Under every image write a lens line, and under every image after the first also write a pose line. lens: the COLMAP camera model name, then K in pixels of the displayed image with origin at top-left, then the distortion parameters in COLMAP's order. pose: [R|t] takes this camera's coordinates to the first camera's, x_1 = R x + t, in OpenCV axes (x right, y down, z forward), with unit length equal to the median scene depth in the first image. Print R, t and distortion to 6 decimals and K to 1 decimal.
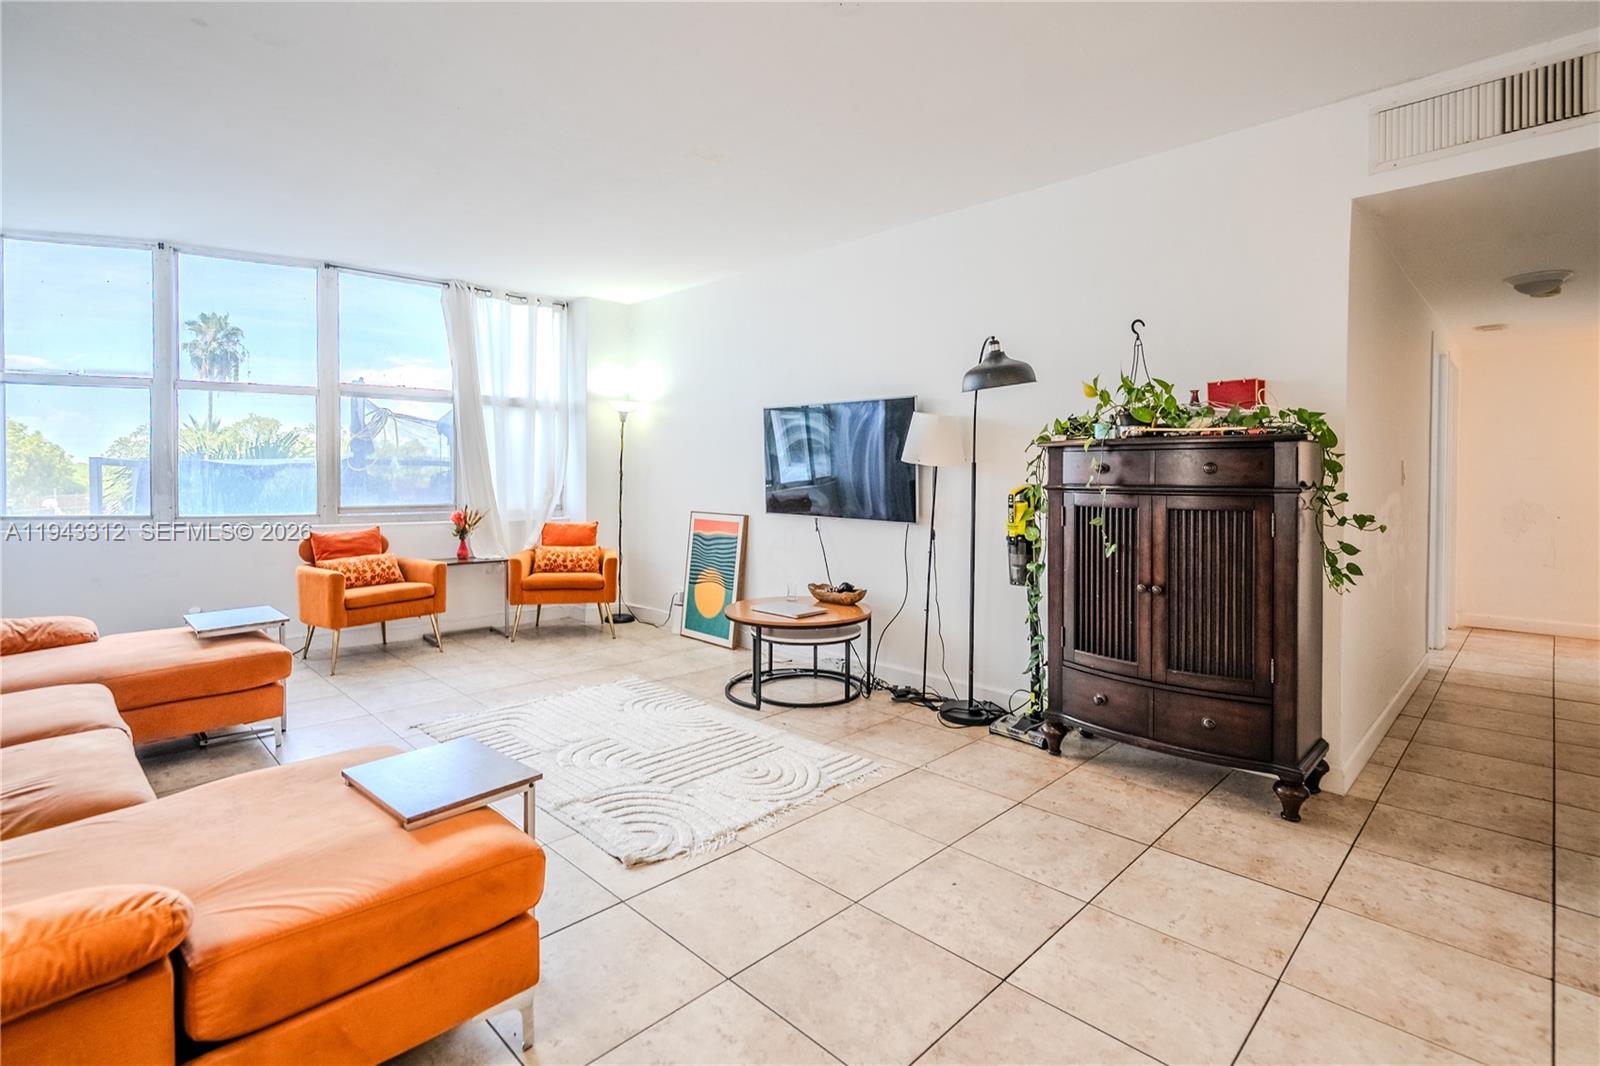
lens RADIAL K [[754.8, 0, 804.8], [0, 754.8, 484.0], [0, 0, 1]] dist [-0.000876, -0.000256]
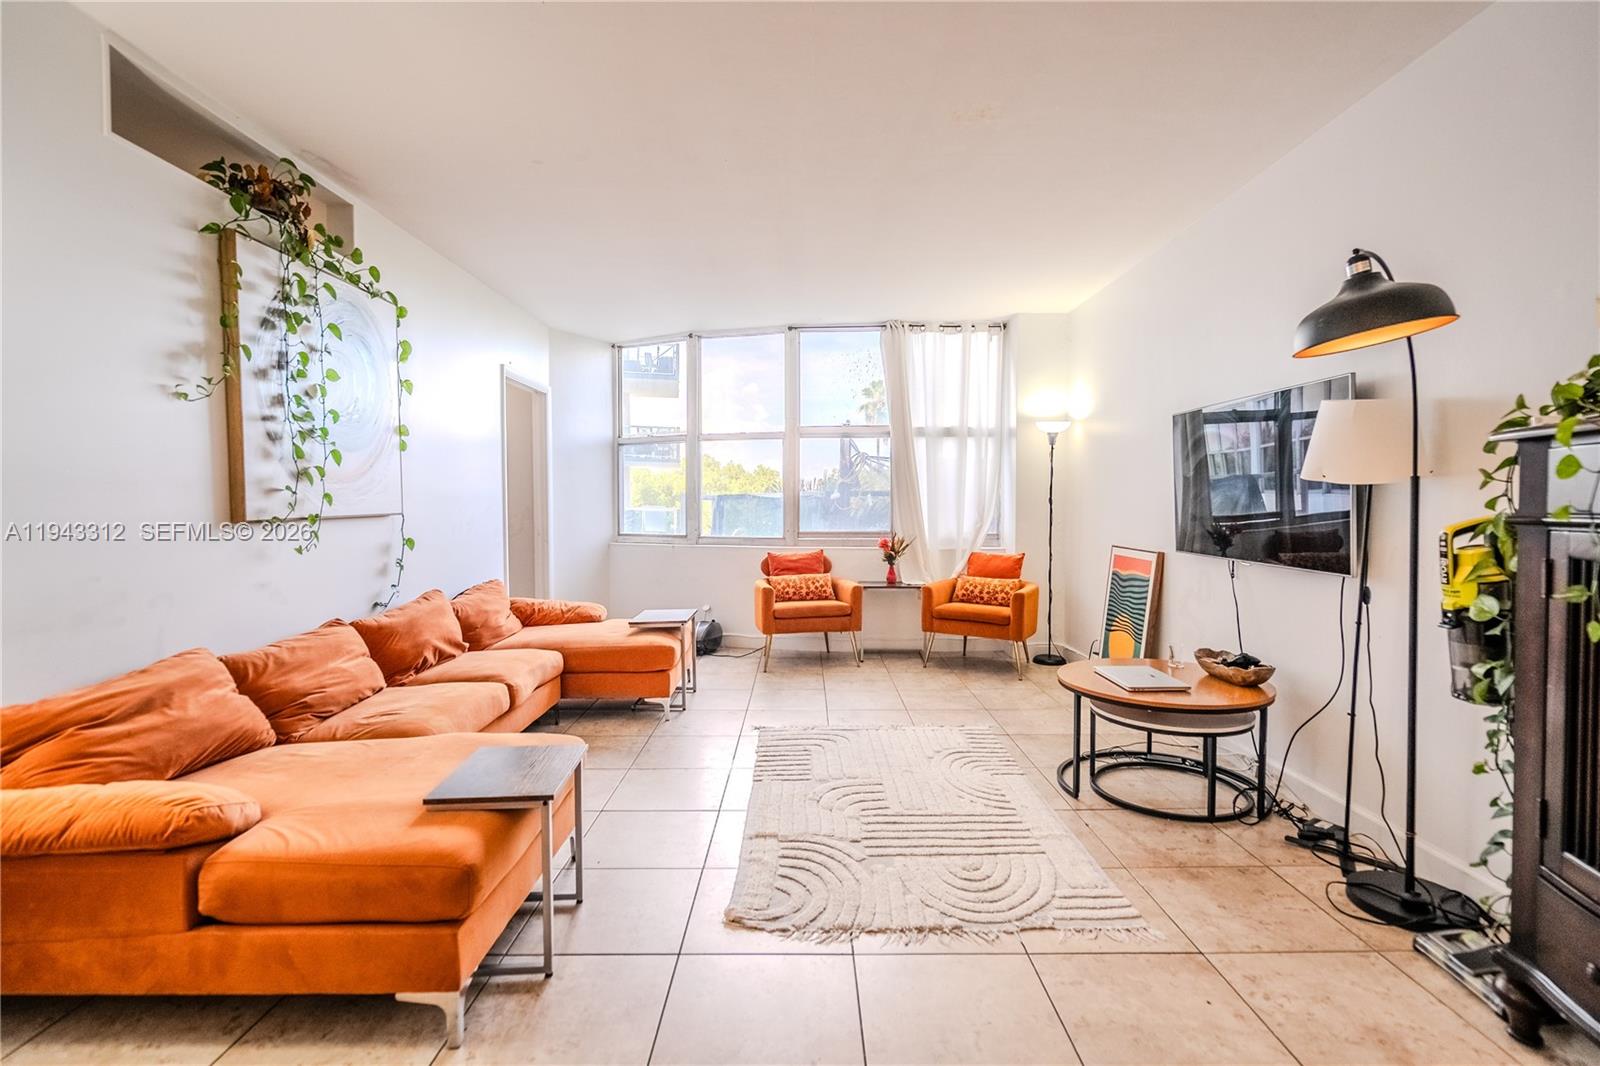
lens RADIAL K [[737.3, 0, 805.7], [0, 737.3, 531.4], [0, 0, 1]] dist [0.000245, 0.000275]
pose [[0.704932, 0.019006, -0.709020, 0.237113], [-0.001746, 0.999684, 0.025062, 0.000608], [0.709272, -0.016429, 0.704743, 0.217137]]
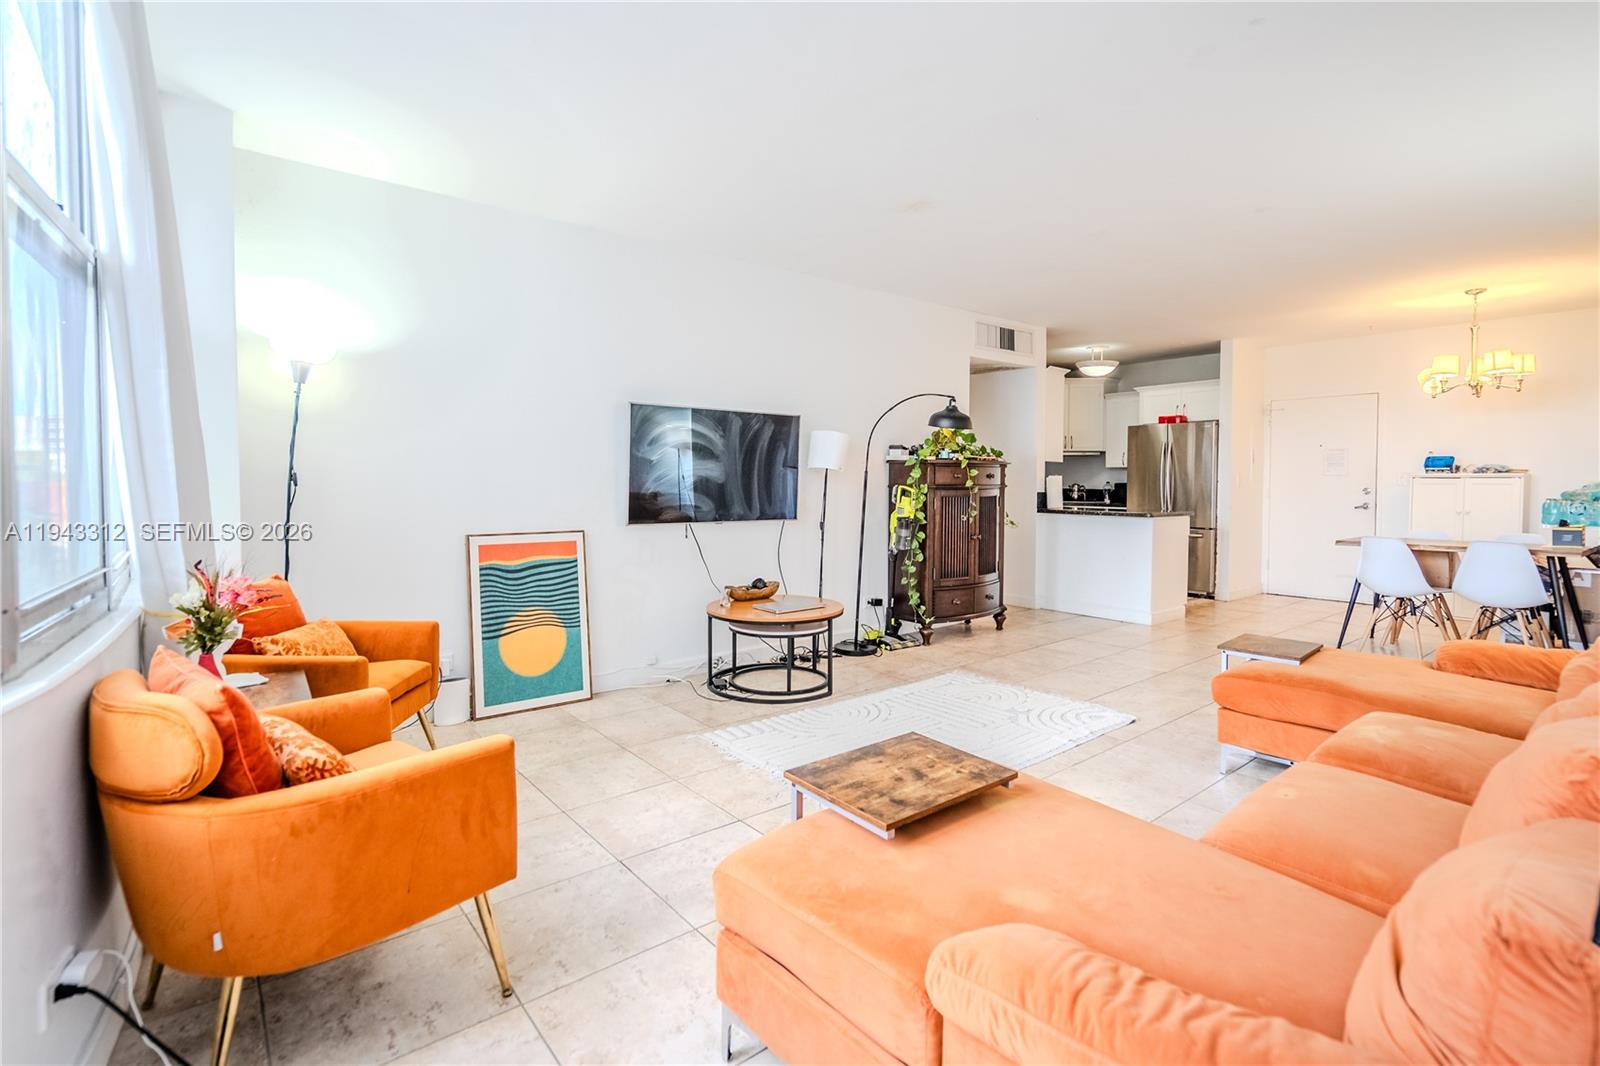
lens RADIAL K [[754.8, 0, 804.8], [0, 754.8, 484.0], [0, 0, 1]] dist [-0.000876, -0.000256]
pose [[0.107007, -0.010198, 0.994206, -0.969646], [0.010889, 0.999899, 0.009085, -0.014494], [-0.994199, 0.009853, 0.107107, 0.771879]]
